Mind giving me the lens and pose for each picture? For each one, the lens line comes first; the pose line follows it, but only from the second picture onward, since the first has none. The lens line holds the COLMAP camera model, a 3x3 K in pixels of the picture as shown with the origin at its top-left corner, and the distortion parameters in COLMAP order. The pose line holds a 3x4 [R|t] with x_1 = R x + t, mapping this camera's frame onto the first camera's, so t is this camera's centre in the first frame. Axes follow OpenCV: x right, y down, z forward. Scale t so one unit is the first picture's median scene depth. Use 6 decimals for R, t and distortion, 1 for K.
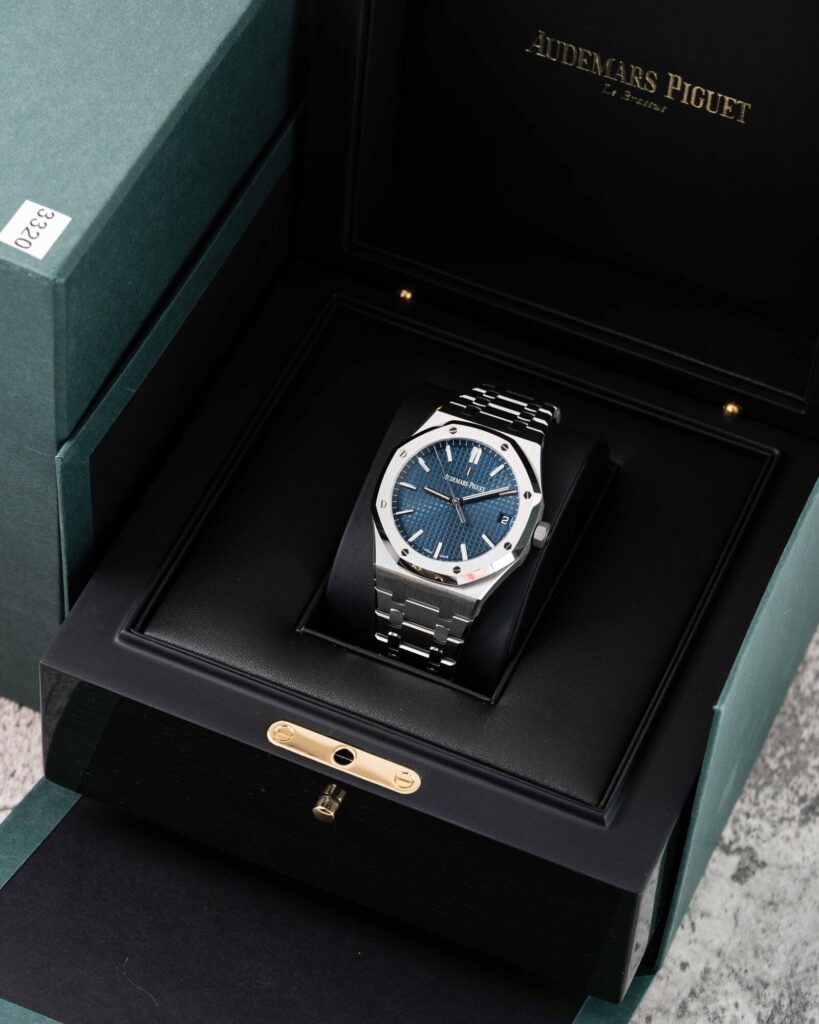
lens RADIAL K [[3531.7, 0, 409.7], [0, 3531.7, 513.0], [0, 0, 1]] dist [1.126027, 0.000000]
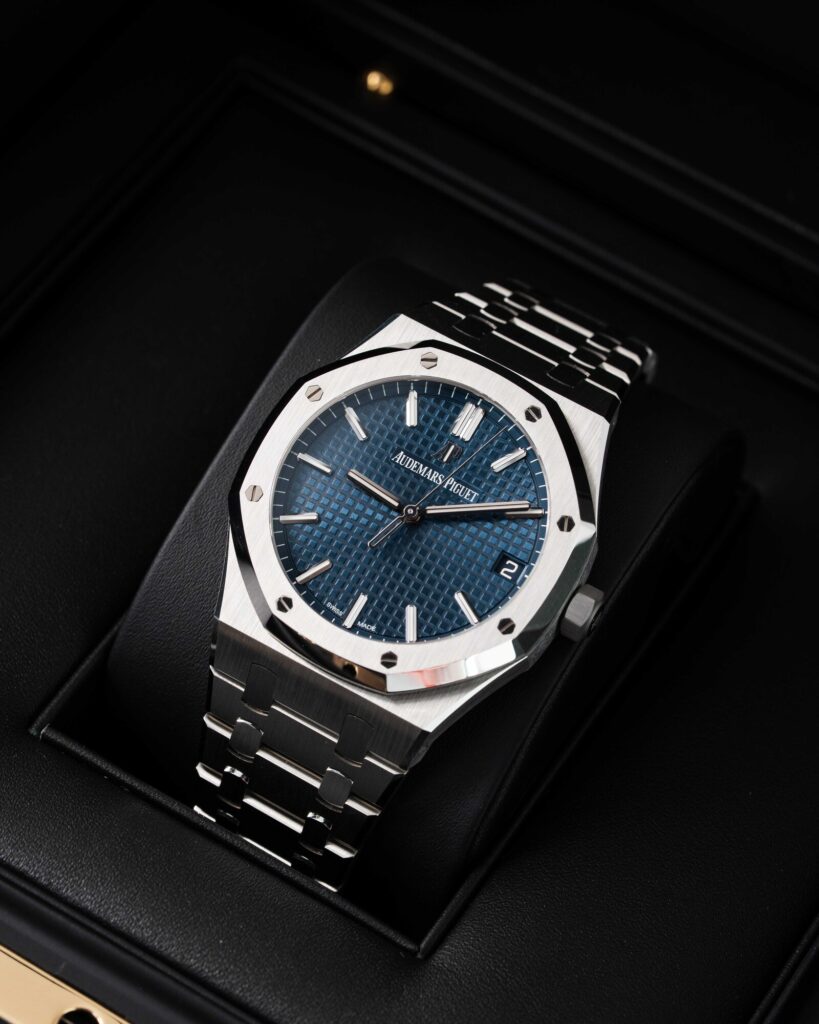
lens RADIAL K [[3531.7, 0, 409.8], [0, 3531.7, 515.8], [0, 0, 1]] dist [1.126027, 0.000000]
pose [[0.987381, 0.158232, 0.006514, 0.009914], [-0.158229, 0.987402, -0.000903, -0.002389], [-0.006575, -0.000139, 0.999978, 0.532600]]
